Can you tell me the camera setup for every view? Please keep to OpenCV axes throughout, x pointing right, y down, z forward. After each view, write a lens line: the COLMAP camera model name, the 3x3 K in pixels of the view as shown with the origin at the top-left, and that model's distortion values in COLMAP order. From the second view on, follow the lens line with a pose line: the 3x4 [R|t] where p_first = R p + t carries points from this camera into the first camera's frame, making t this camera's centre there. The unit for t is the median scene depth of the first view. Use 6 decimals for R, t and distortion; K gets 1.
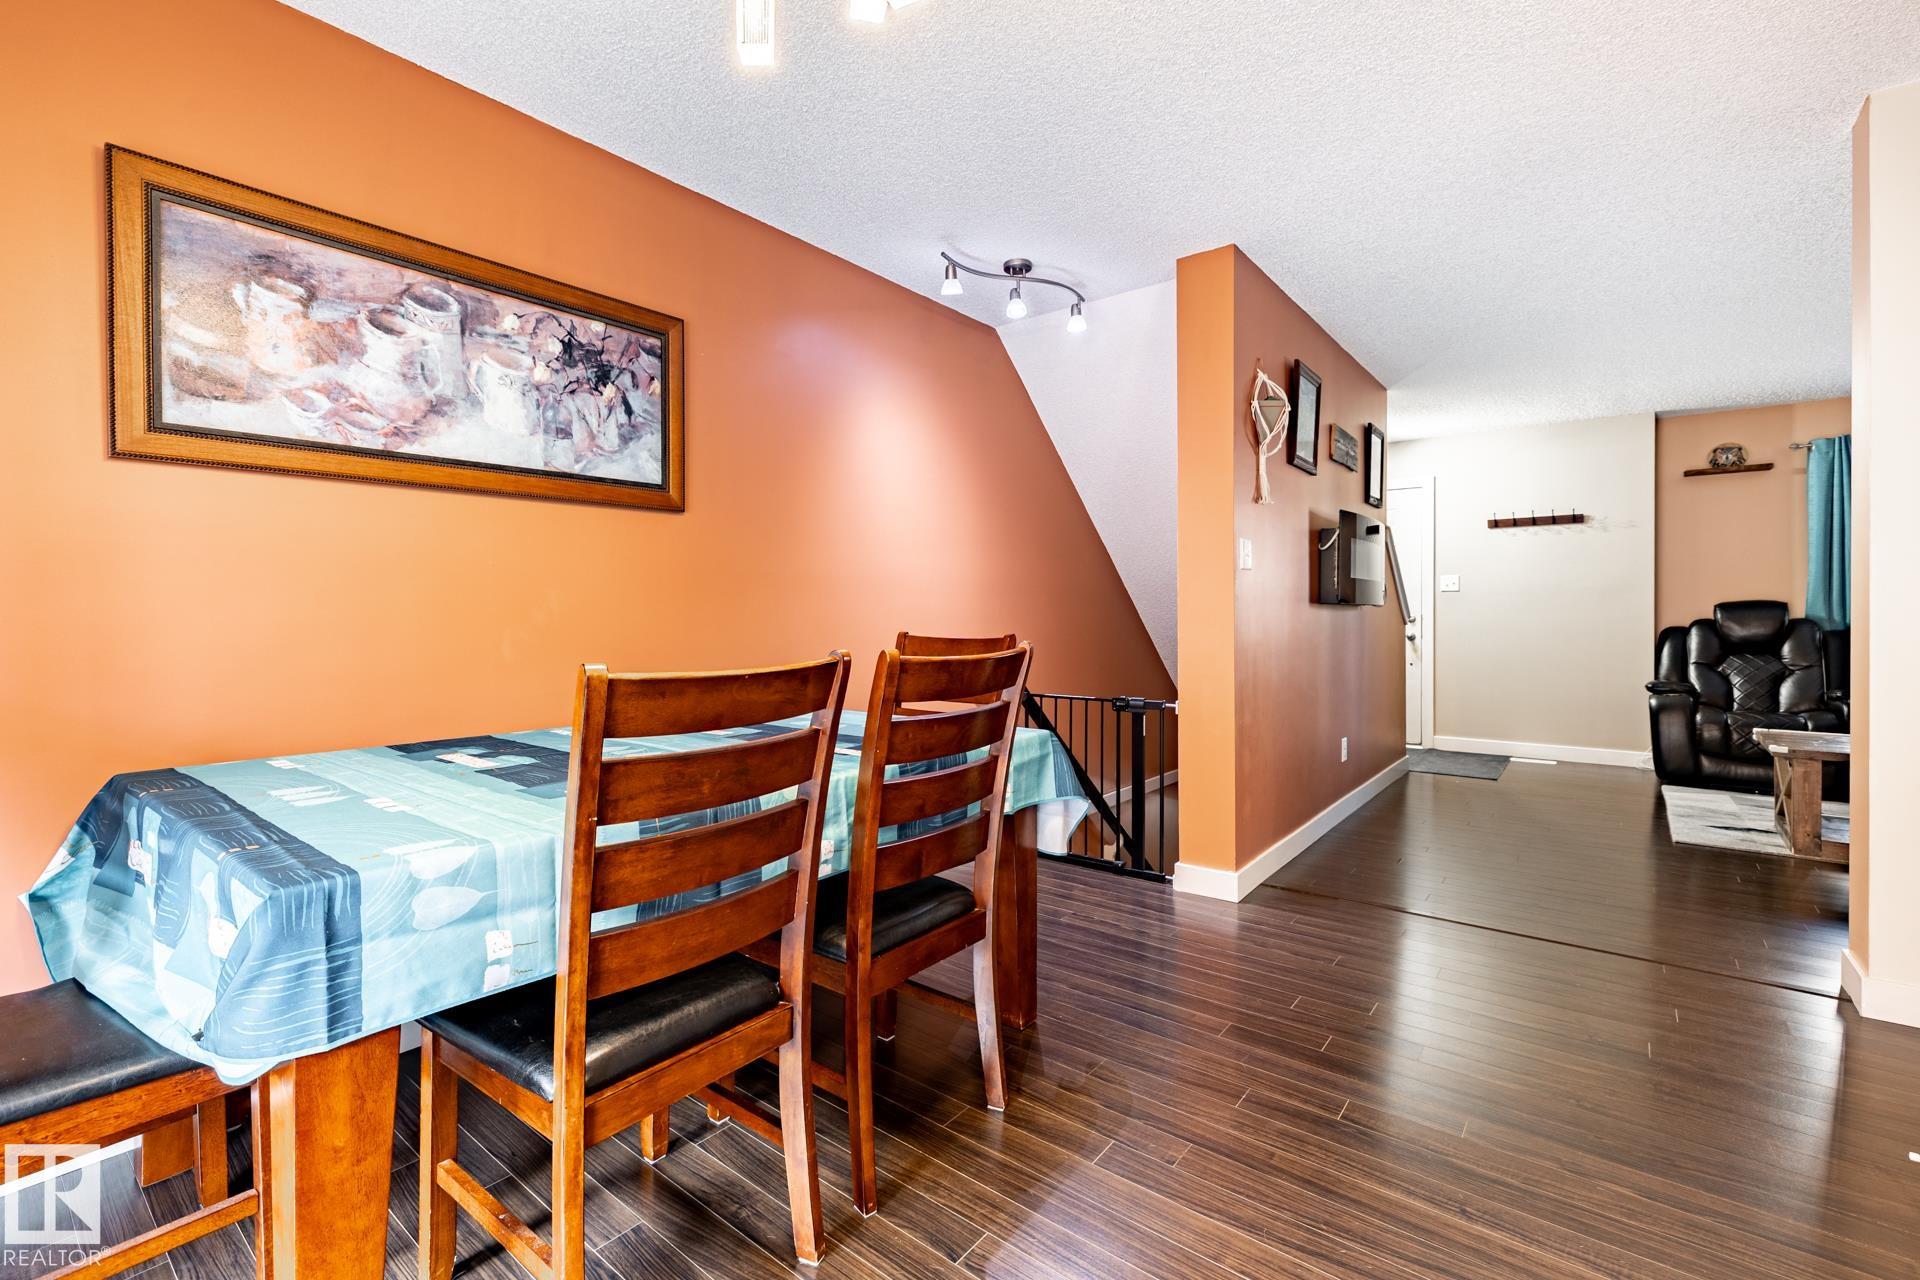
lens RADIAL K [[832.7, 0, 948.1], [0, 832.7, 623.6], [0, 0, 1]] dist [0.000727, 0.000058]
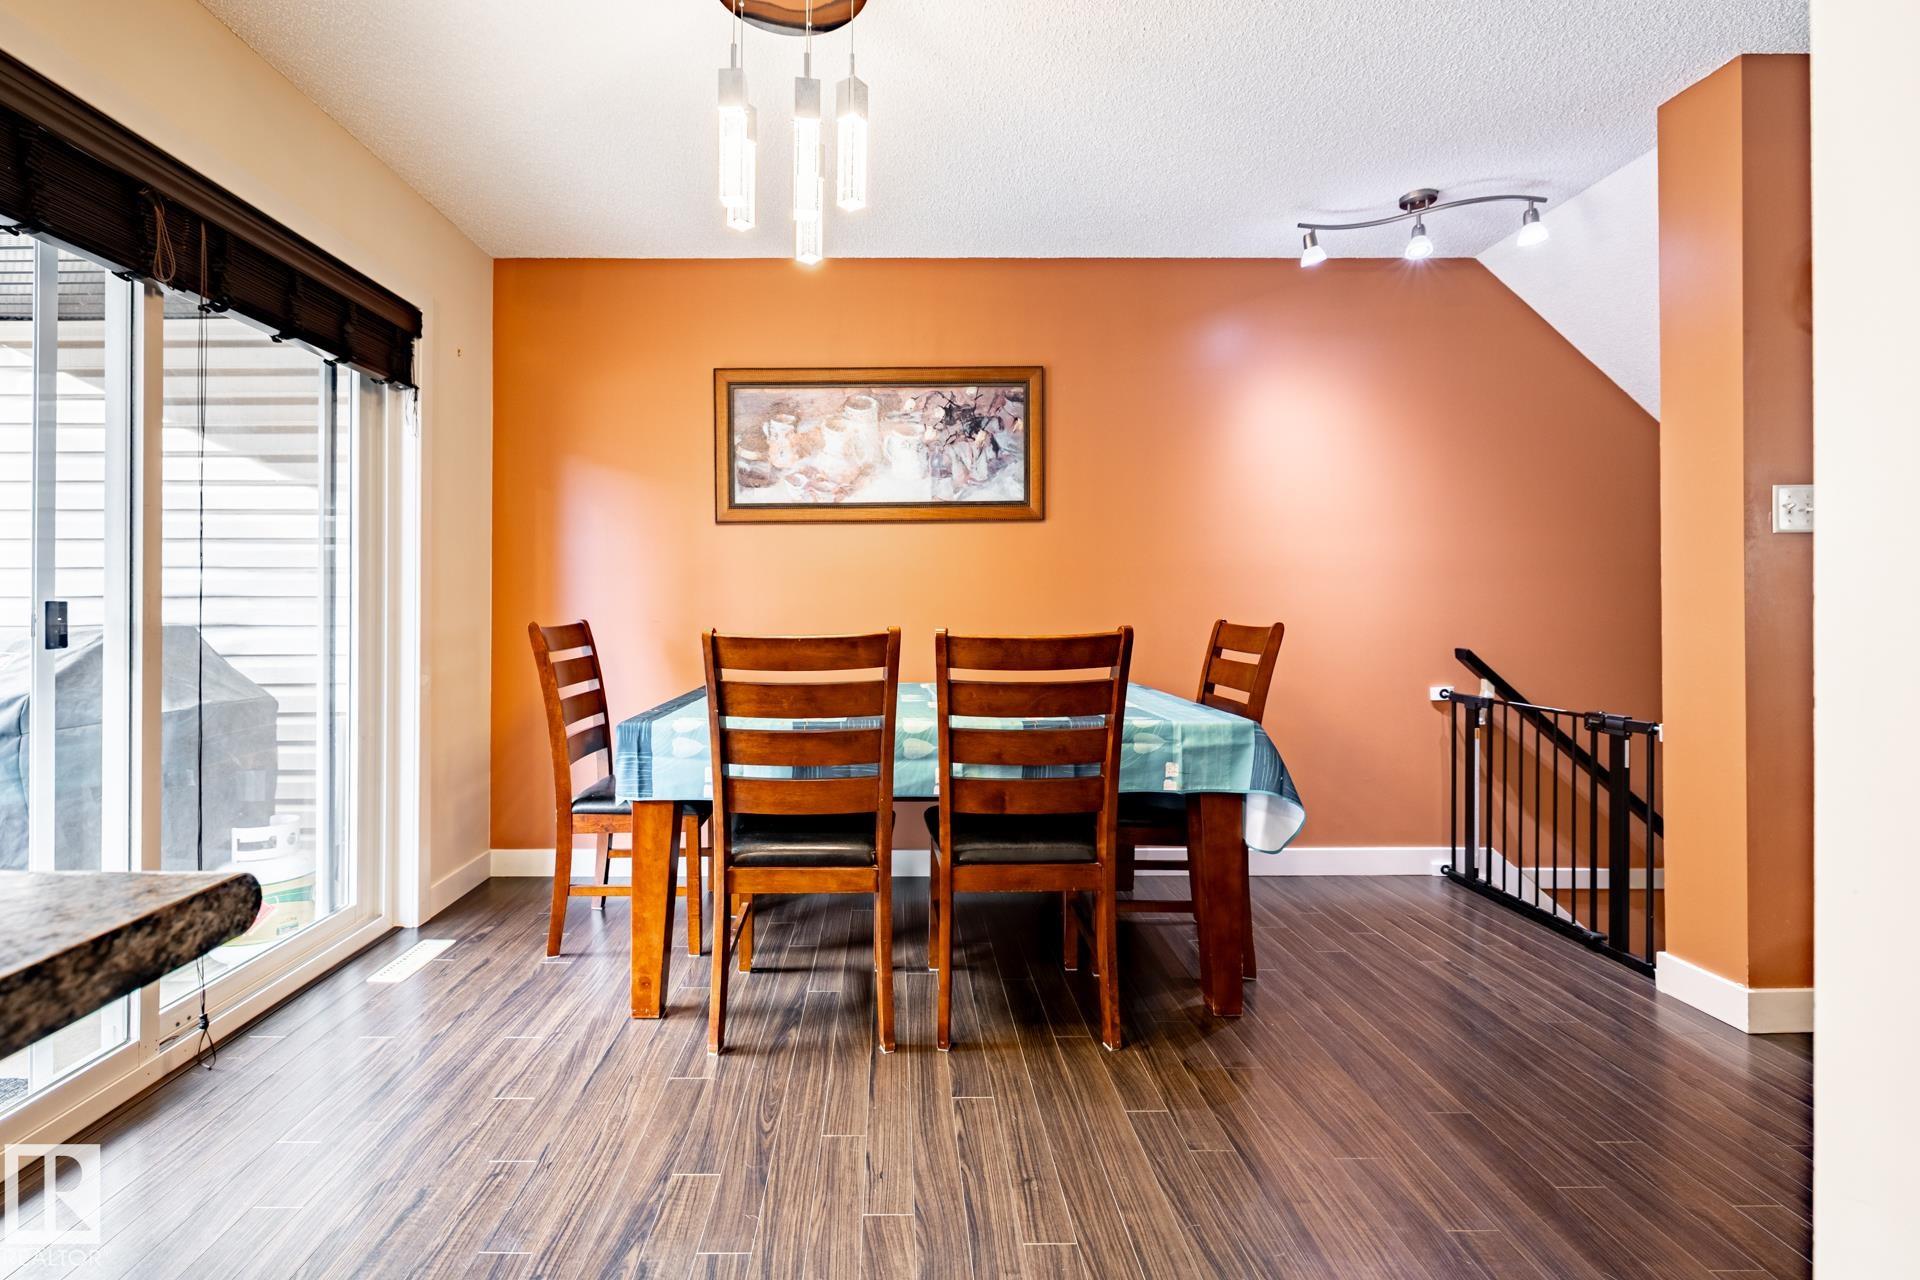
lens RADIAL K [[839.6, 0, 898.3], [0, 839.6, 603.7], [0, 0, 1]] dist [0.002071, 0.000225]
pose [[0.631030, -0.002380, -0.775755, 0.578704], [-0.008009, 0.999922, -0.009582, 0.003635], [0.775717, 0.012260, 0.630962, 0.053550]]
